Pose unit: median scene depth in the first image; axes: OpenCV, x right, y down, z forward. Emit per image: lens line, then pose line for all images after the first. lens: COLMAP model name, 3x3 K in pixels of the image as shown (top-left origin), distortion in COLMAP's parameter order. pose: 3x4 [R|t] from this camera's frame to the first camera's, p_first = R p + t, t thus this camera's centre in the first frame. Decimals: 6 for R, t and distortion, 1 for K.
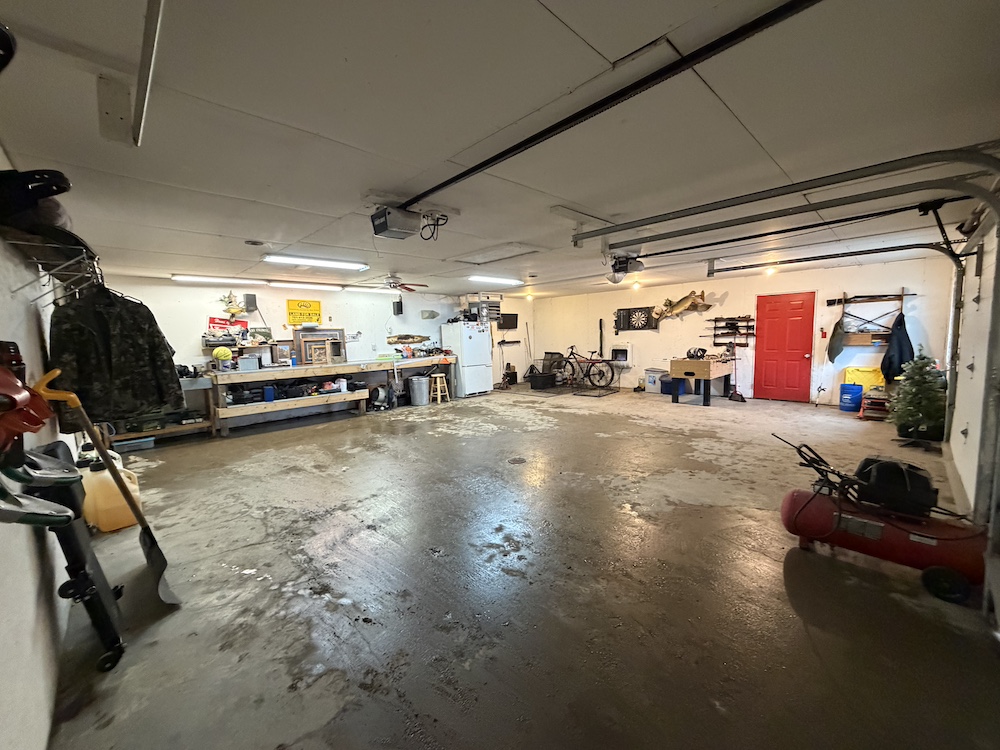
lens RADIAL K [[397.3, 0, 496.8], [0, 397.3, 374.3], [0, 0, 1]] dist [0.000102, -0.000287]
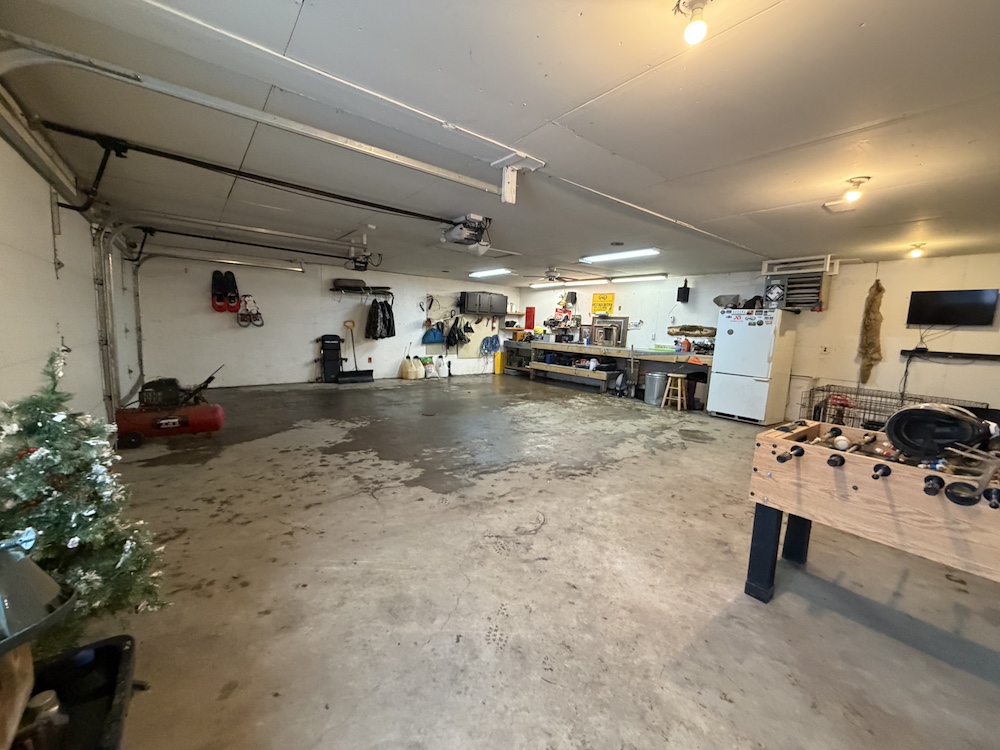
lens RADIAL K [[397.3, 0, 496.2], [0, 397.3, 374.4], [0, 0, 1]] dist [0.000102, -0.000287]
pose [[-0.113988, 0.144947, -0.982852, 0.846620], [-0.138527, 0.977316, 0.160197, -0.096422], [0.983777, 0.154412, -0.091323, 0.866706]]
